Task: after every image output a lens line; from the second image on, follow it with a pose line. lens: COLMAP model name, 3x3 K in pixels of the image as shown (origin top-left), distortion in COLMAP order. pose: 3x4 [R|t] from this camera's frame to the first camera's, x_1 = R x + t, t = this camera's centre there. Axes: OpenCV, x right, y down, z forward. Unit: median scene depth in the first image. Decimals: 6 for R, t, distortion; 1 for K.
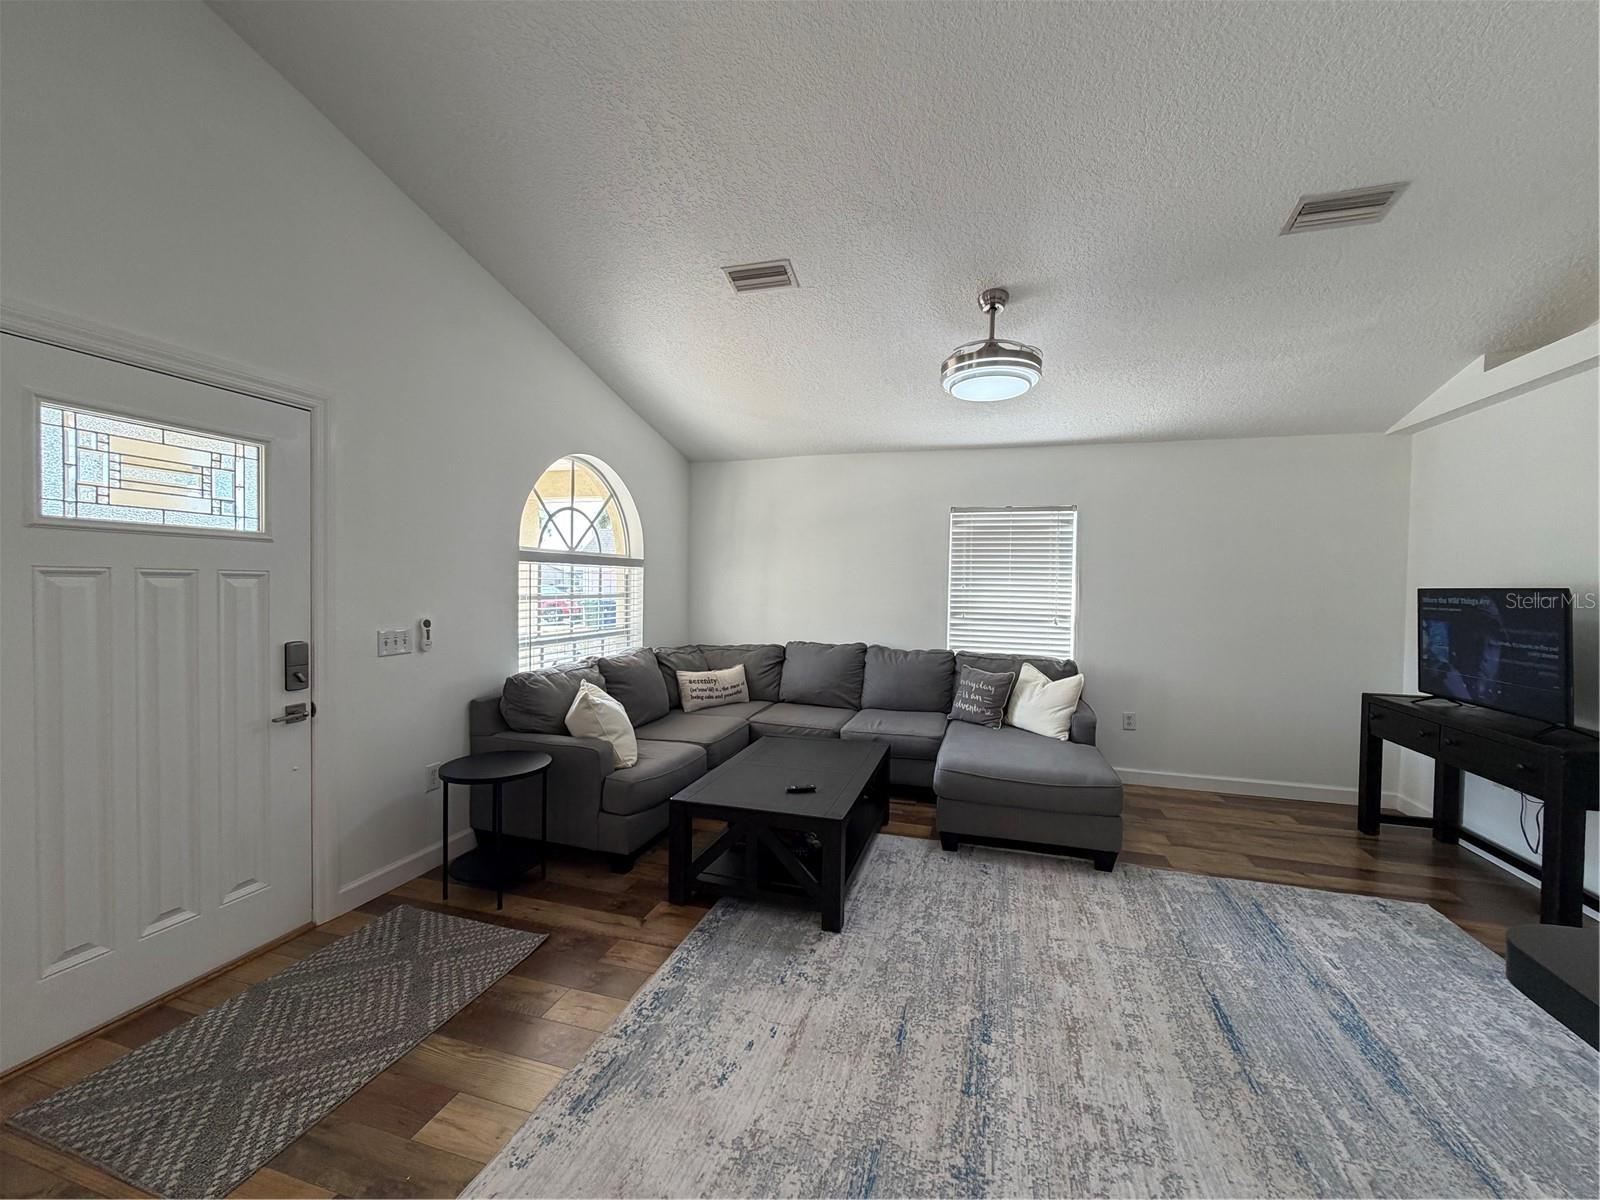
lens RADIAL K [[636.7, 0, 803.9], [0, 636.7, 600.2], [0, 0, 1]] dist [-0.000343, 0.000184]
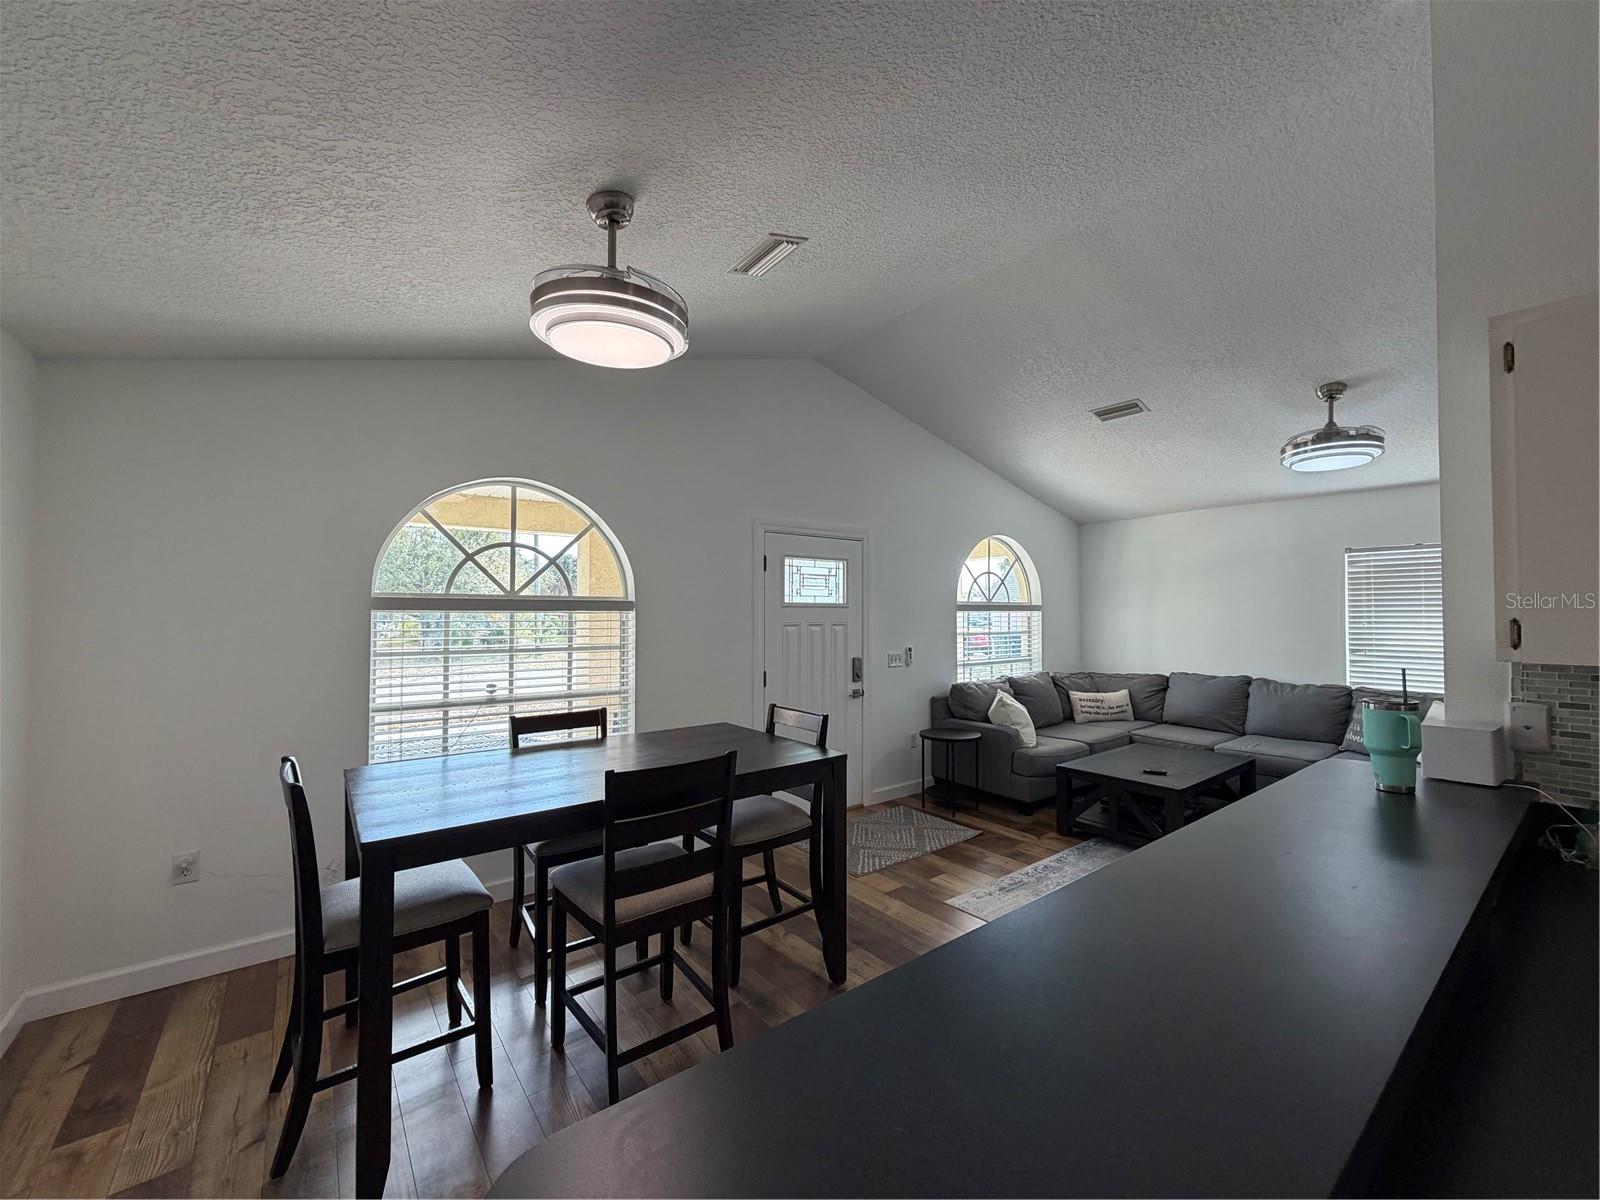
lens RADIAL K [[636.7, 0, 802.4], [0, 636.7, 599.9], [0, 0, 1]] dist [-0.000343, 0.000184]
pose [[0.813244, -0.027617, -0.581268, 0.175521], [-0.002727, 0.998681, -0.051263, -0.008696], [0.581917, 0.043274, 0.812096, -0.563395]]
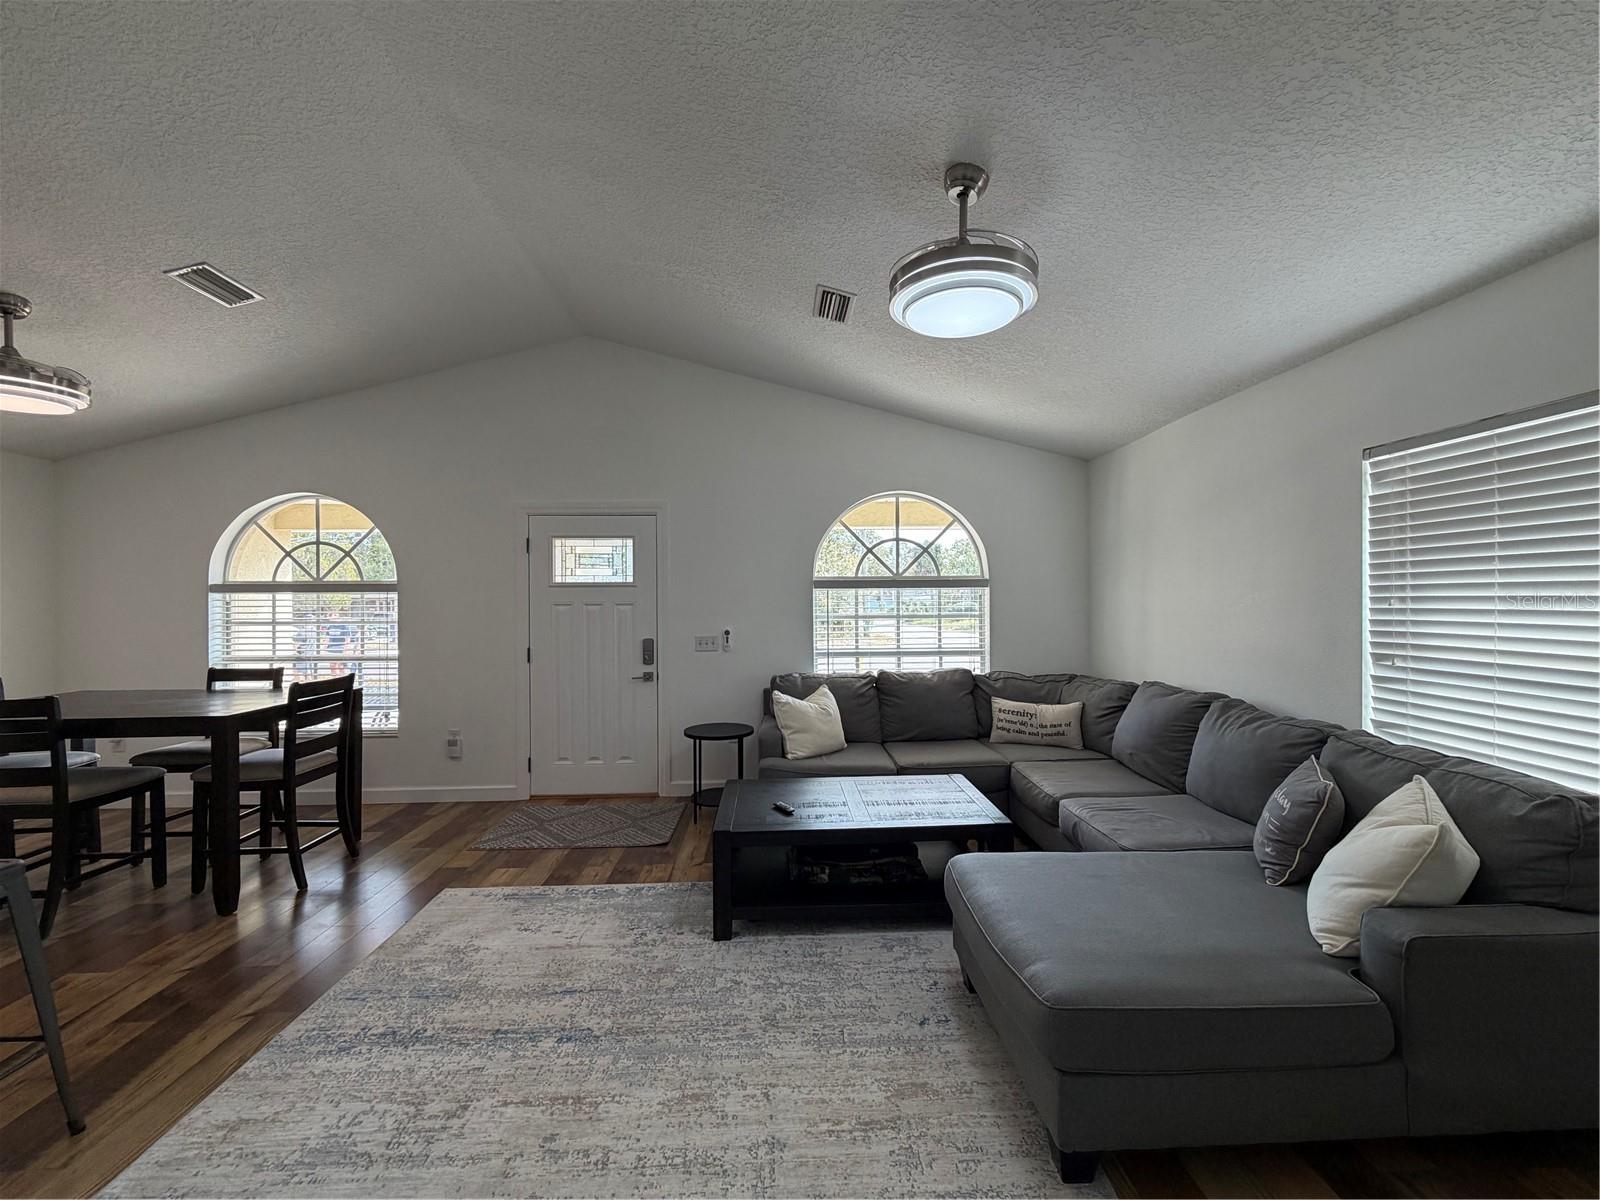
lens RADIAL K [[636.7, 0, 800.7], [0, 636.7, 600.5], [0, 0, 1]] dist [-0.000343, 0.000184]
pose [[0.324742, -0.015590, -0.945674, 0.887467], [-0.012780, 0.999701, -0.020869, -0.010860], [0.945716, 0.018862, 0.324446, 0.636736]]
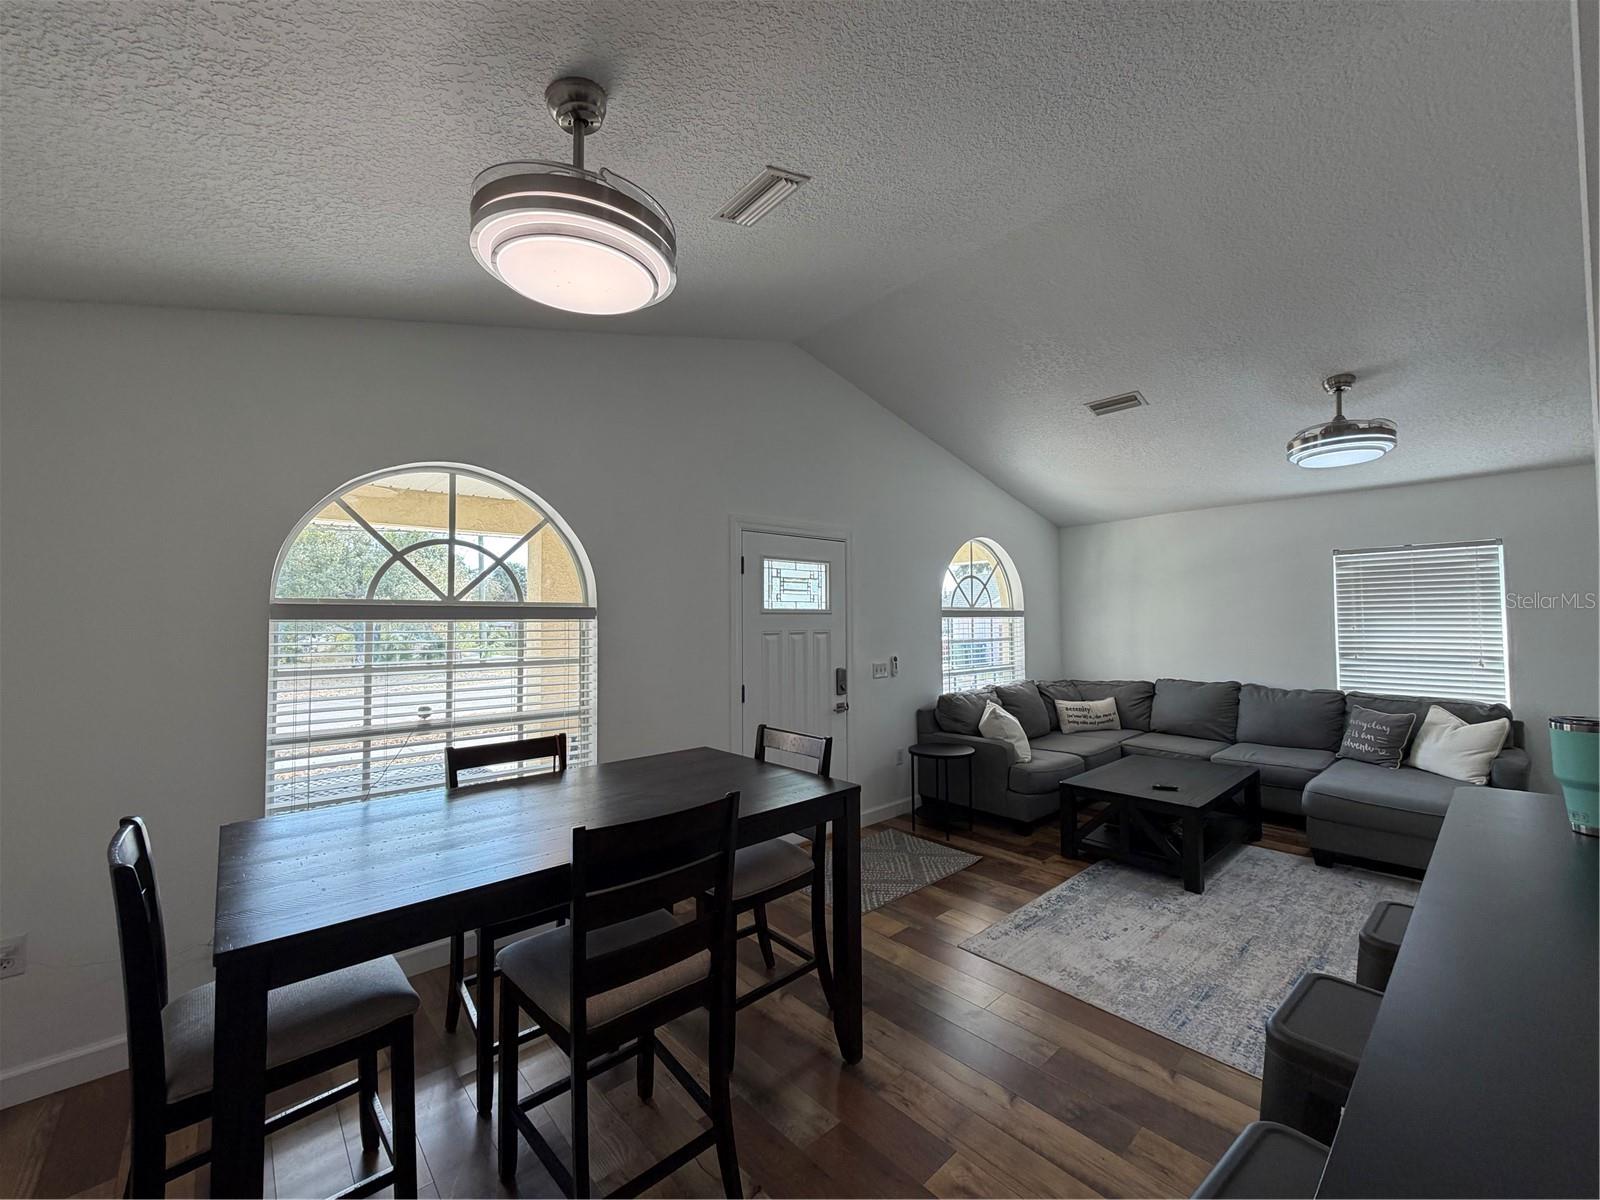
lens RADIAL K [[636.7, 0, 802.2], [0, 636.7, 599.8], [0, 0, 1]] dist [-0.000343, 0.000184]
pose [[0.852331, -0.040674, -0.521419, 0.053774], [0.007604, 0.997830, -0.065406, -0.009029], [0.522948, 0.051783, 0.850790, -0.486198]]
